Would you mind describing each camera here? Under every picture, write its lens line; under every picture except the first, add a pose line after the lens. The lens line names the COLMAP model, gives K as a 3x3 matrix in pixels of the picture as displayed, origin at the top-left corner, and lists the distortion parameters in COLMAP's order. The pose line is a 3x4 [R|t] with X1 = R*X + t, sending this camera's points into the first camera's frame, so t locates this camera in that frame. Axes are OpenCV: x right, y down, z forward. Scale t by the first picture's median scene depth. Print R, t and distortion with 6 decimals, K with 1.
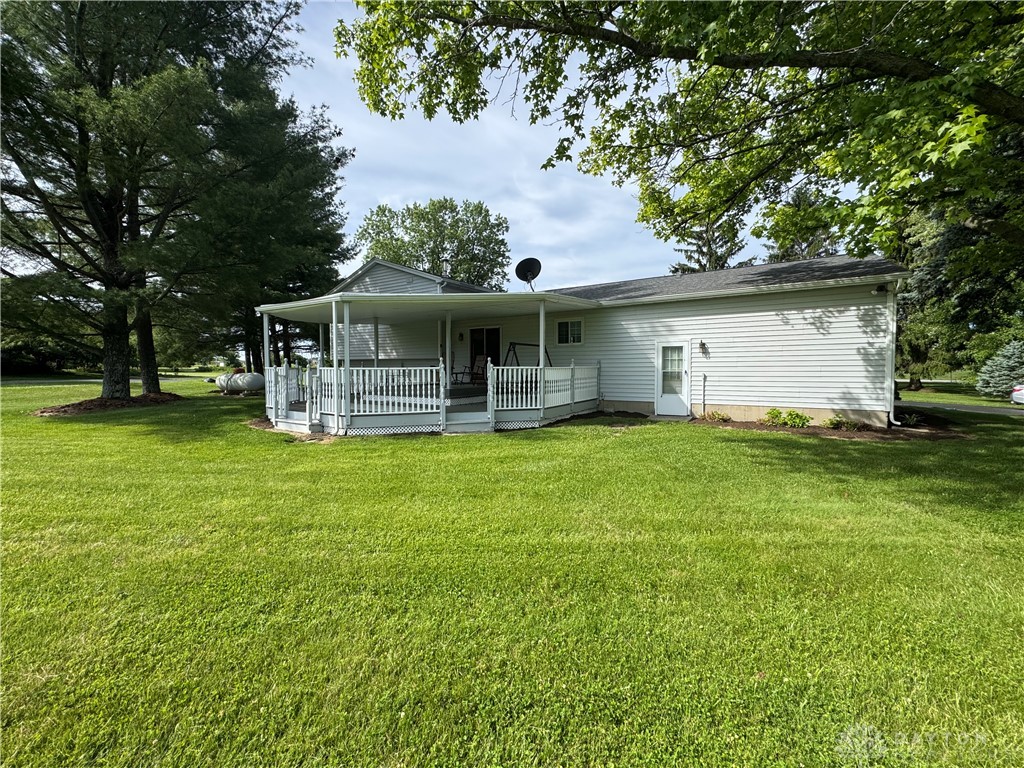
lens RADIAL K [[408.9, 0, 509.5], [0, 408.9, 384.1], [0, 0, 1]] dist [-0.009251, 0.000021]
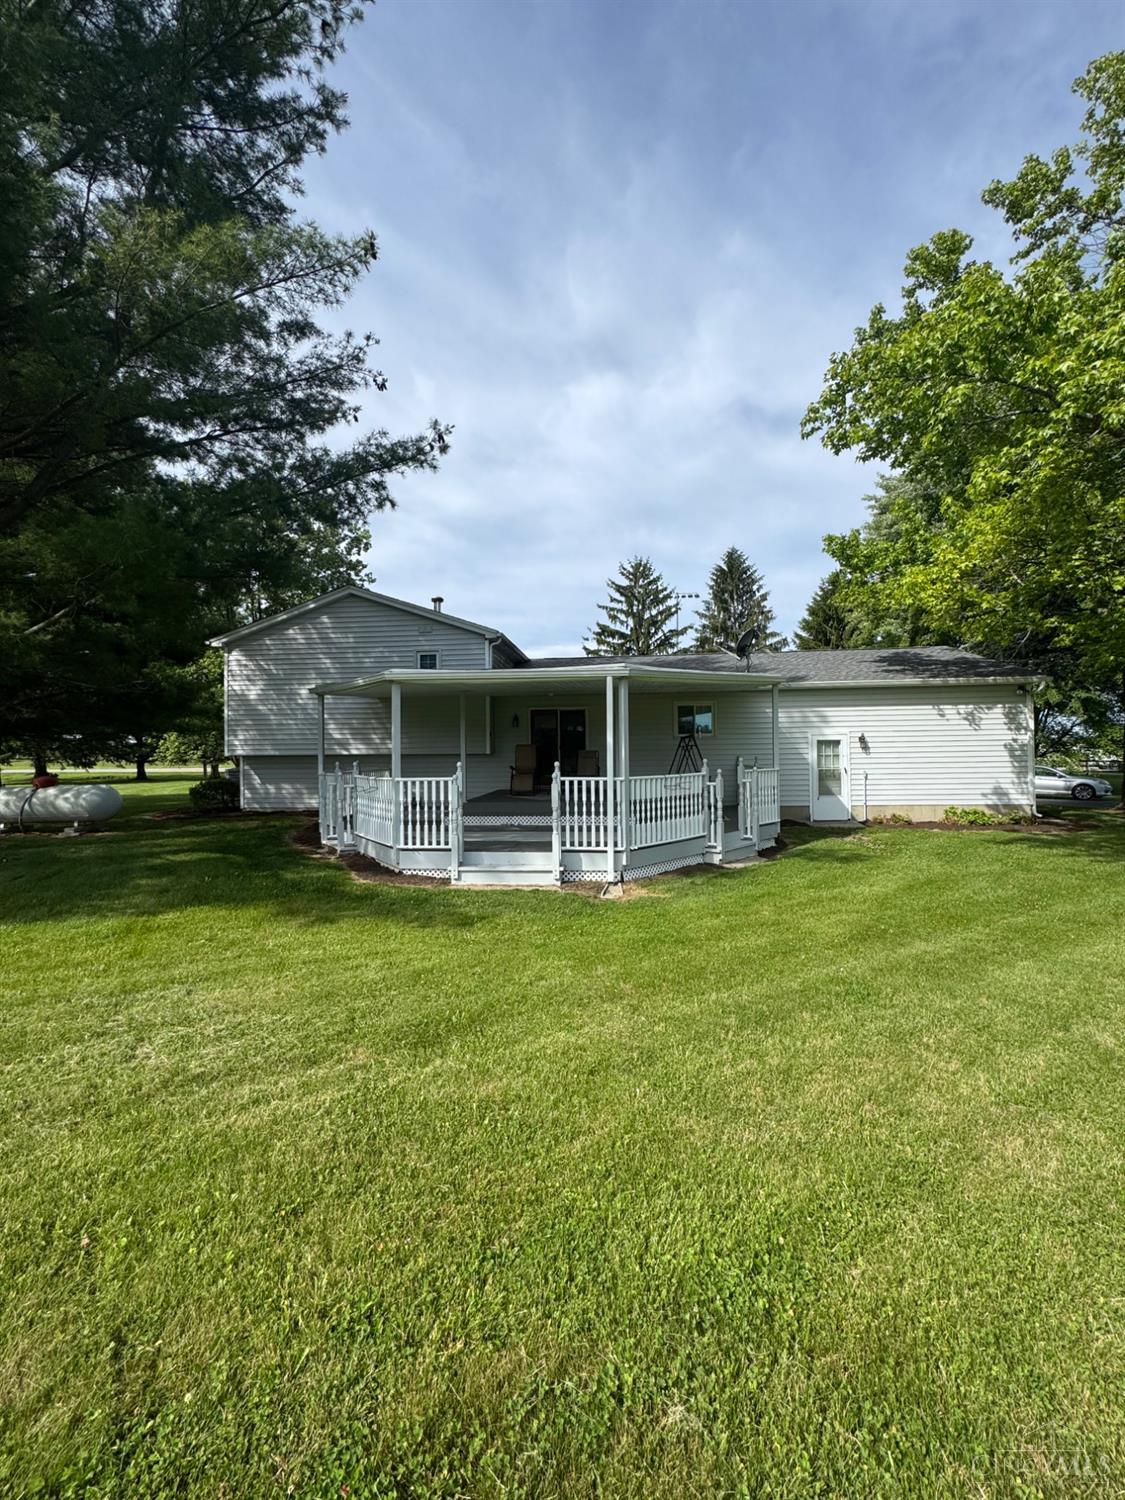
lens RADIAL K [[599.0, 0, 566.5], [0, 599.0, 743.5], [0, 0, 1]] dist [-0.009251, 0.000021]
pose [[0.887942, -0.000633, 0.459955, -0.792199], [0.029117, 0.998071, -0.054837, -0.038466], [-0.459033, 0.062085, 0.886247, 0.163585]]
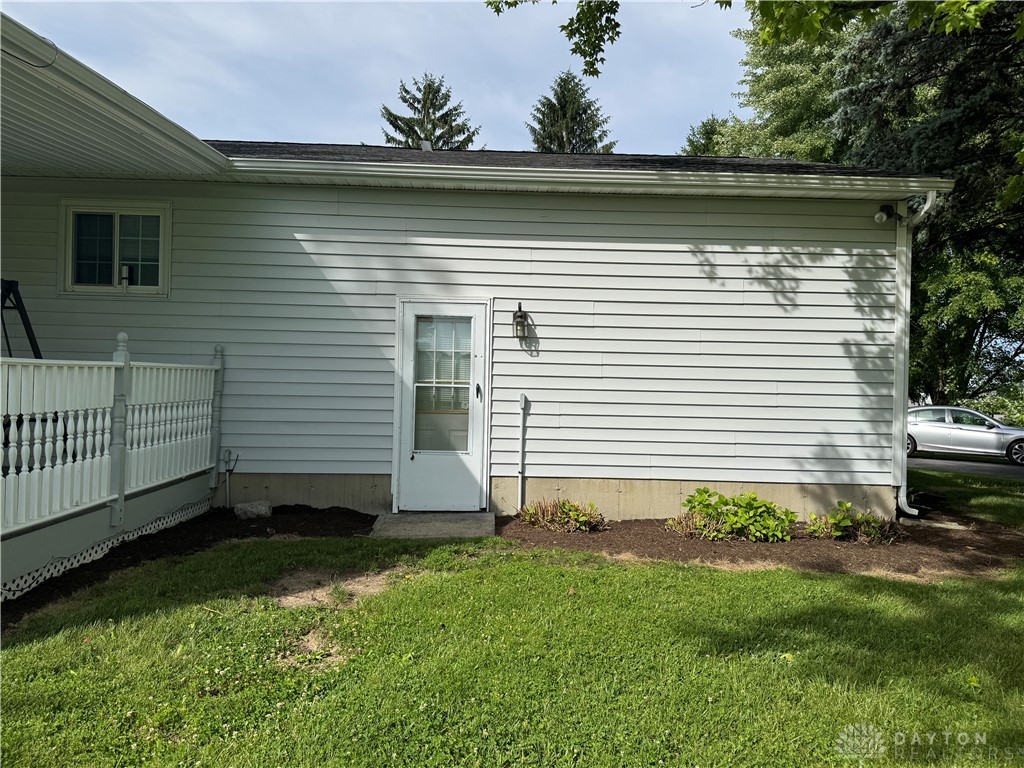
lens RADIAL K [[765.4, 0, 516.8], [0, 765.4, 384.7], [0, 0, 1]] dist [0.045756, -0.014439]
pose [[0.821130, 0.021300, 0.570344, 0.089854], [-0.005161, 0.999540, -0.029898, -0.016035], [-0.570718, 0.021606, 0.820862, 0.499972]]
